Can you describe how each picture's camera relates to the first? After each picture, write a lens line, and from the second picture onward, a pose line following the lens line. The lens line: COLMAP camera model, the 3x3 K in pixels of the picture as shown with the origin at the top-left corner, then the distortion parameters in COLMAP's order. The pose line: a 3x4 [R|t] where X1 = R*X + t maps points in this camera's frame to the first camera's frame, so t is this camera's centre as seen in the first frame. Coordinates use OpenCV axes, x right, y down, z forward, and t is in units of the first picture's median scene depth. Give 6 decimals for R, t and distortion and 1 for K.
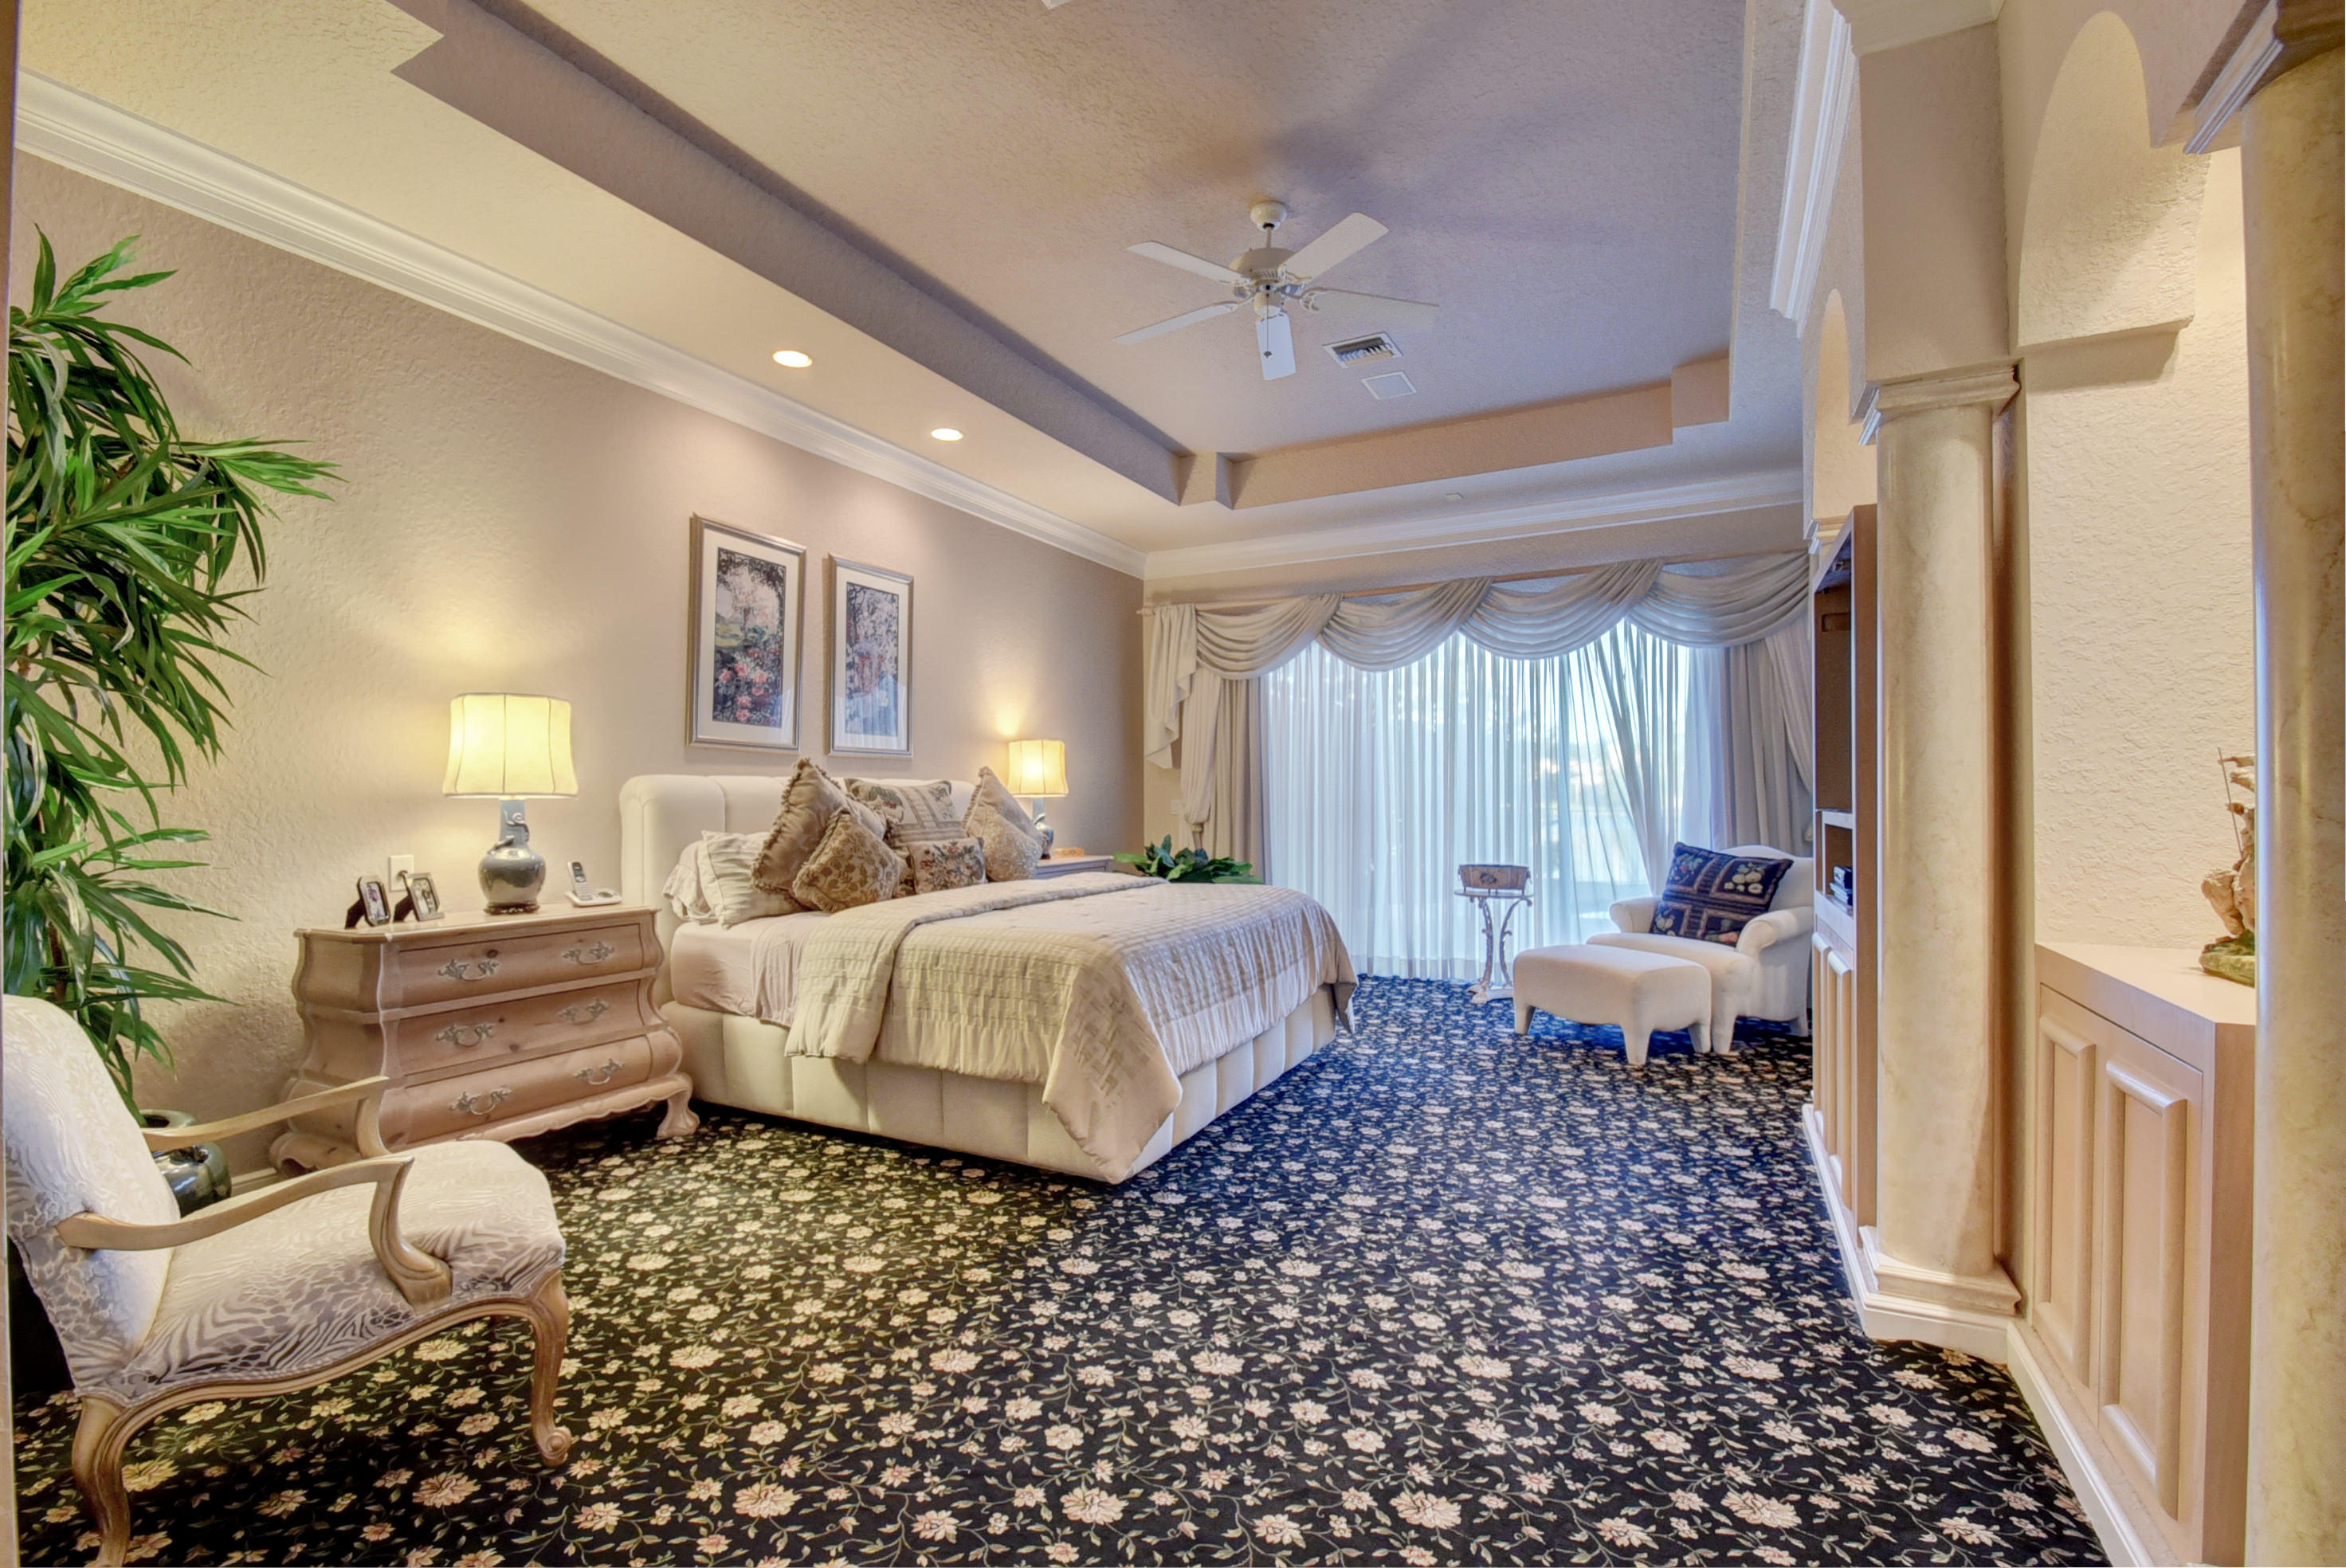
lens RADIAL K [[1026.4, 0, 1159.2], [0, 1026.4, 789.5], [0, 0, 1]] dist [0.020532, -0.019961]
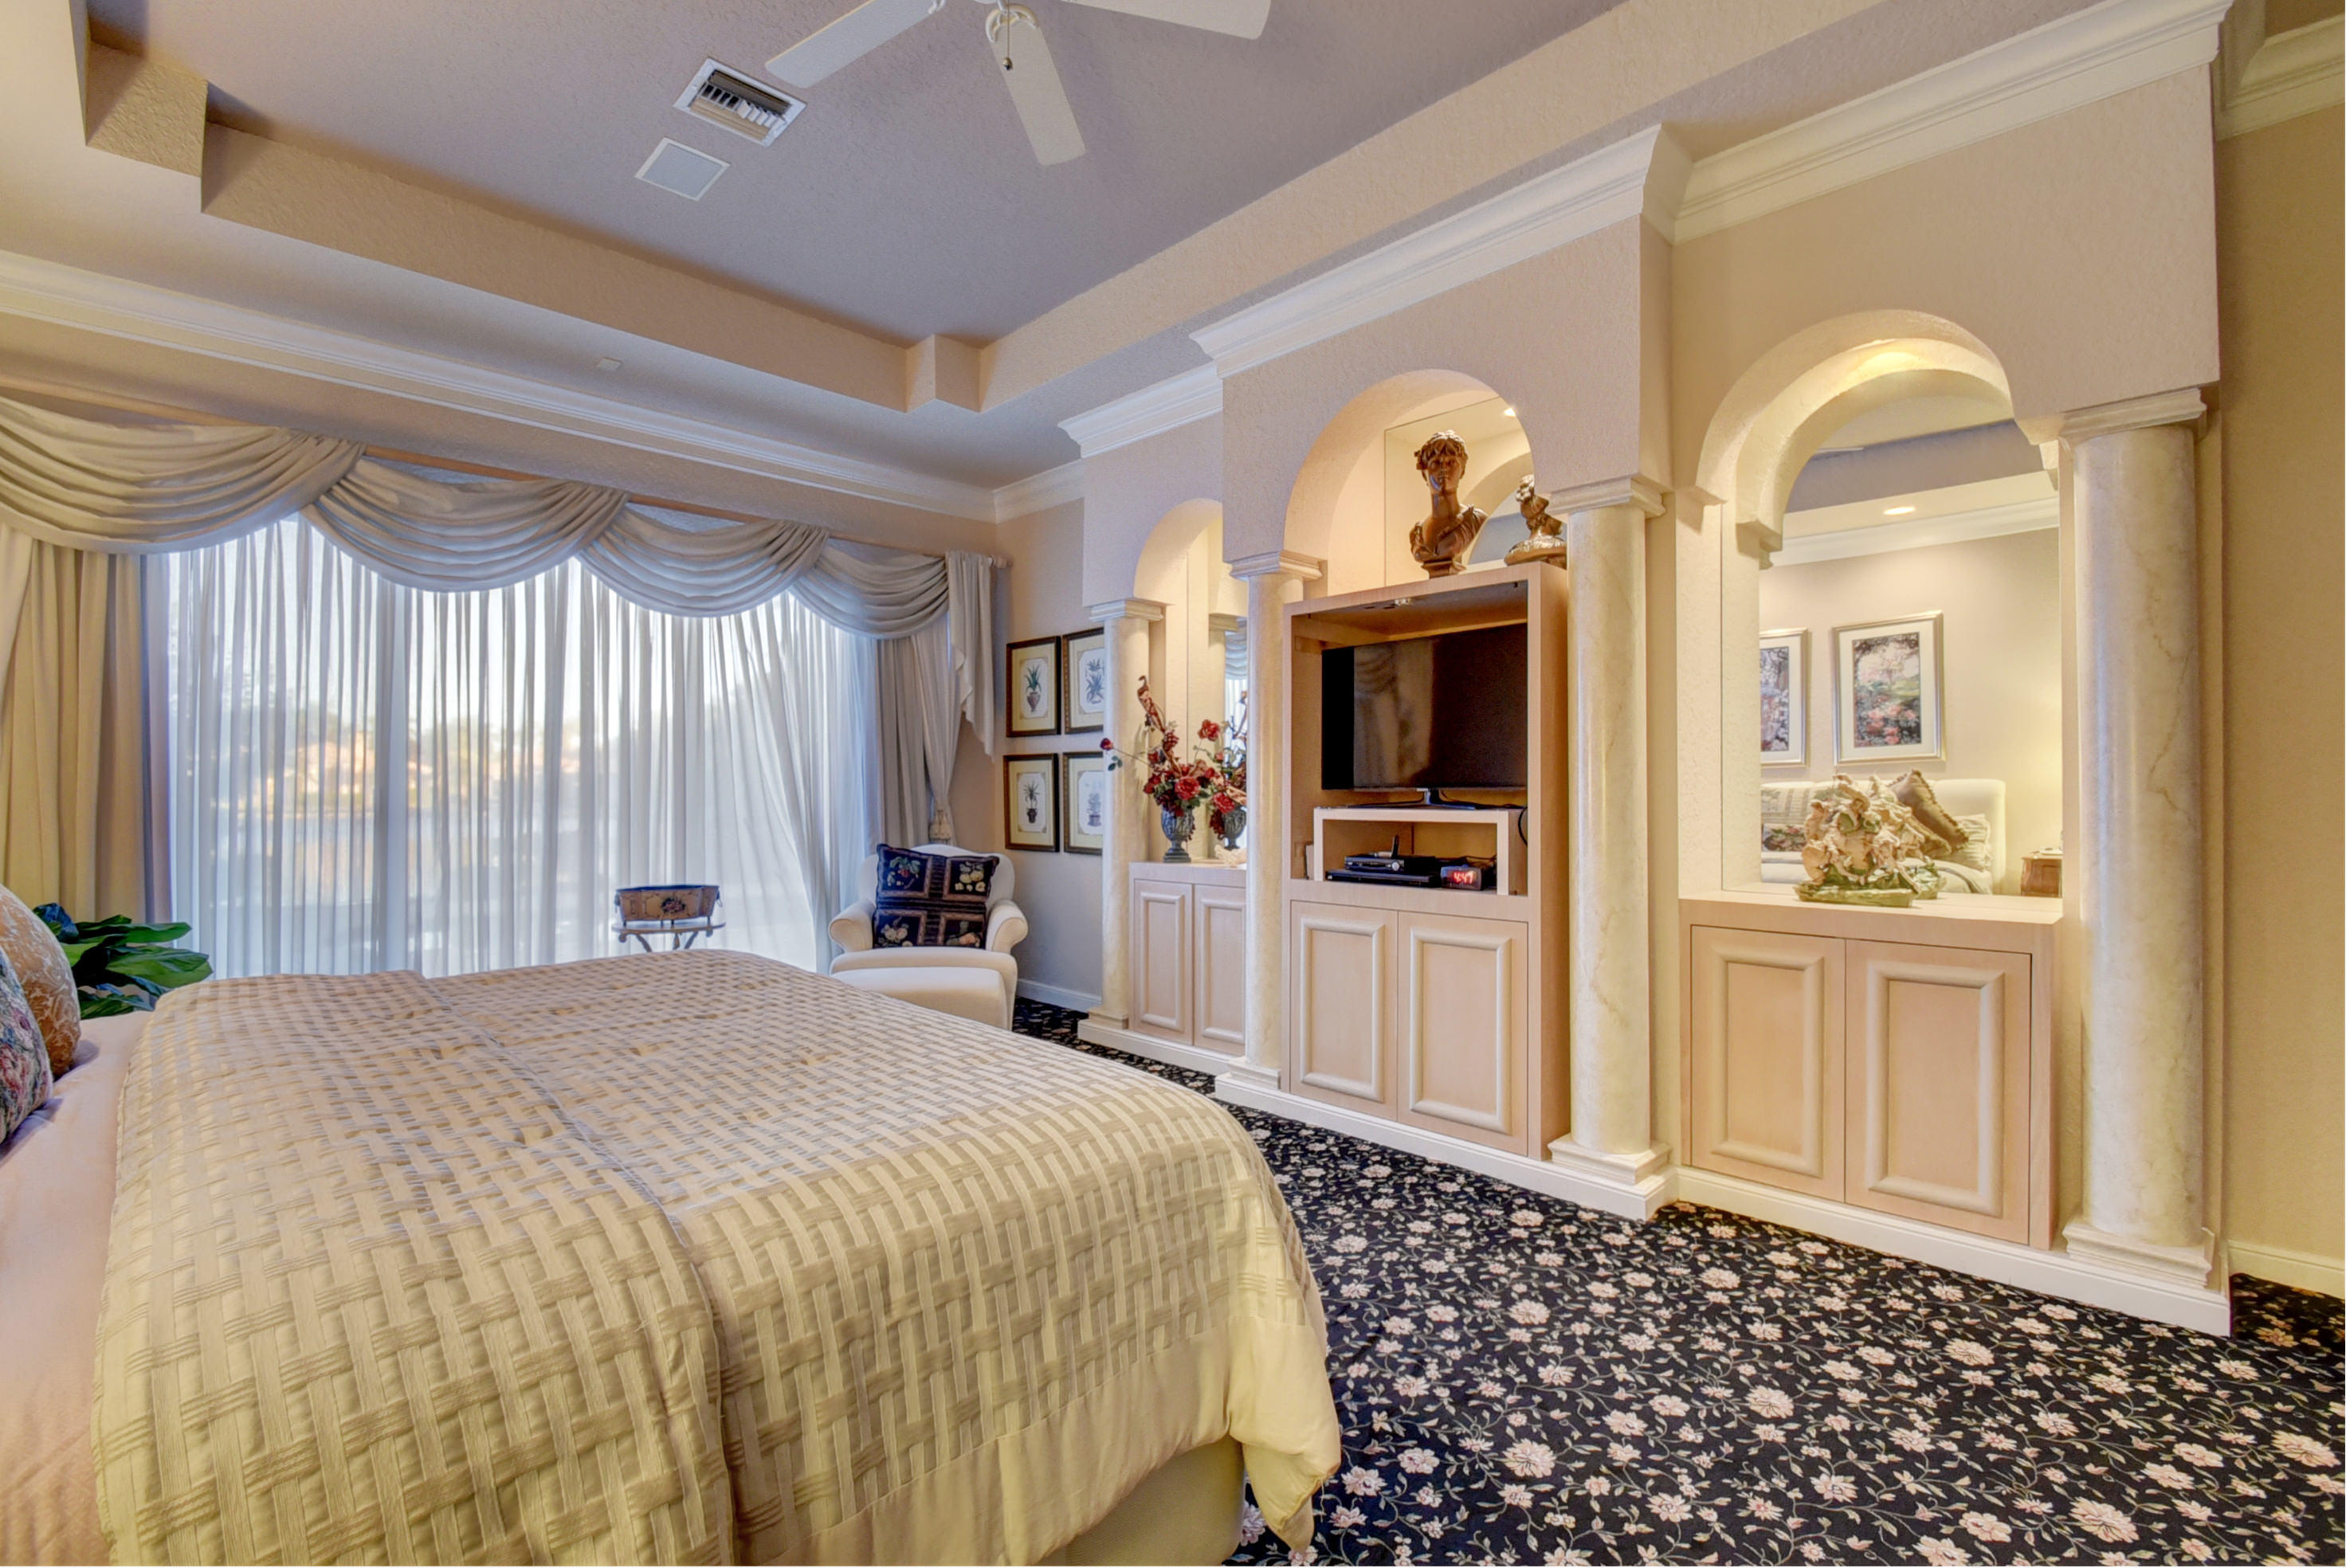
lens RADIAL K [[1026.4, 0, 1159.2], [0, 1026.4, 789.5], [0, 0, 1]] dist [0.020532, -0.019961]
pose [[0.312027, 0.008830, 0.950032, -0.314738], [-0.011814, 0.999916, -0.005414, 0.004141], [-0.950000, -0.009534, 0.312105, 0.513847]]
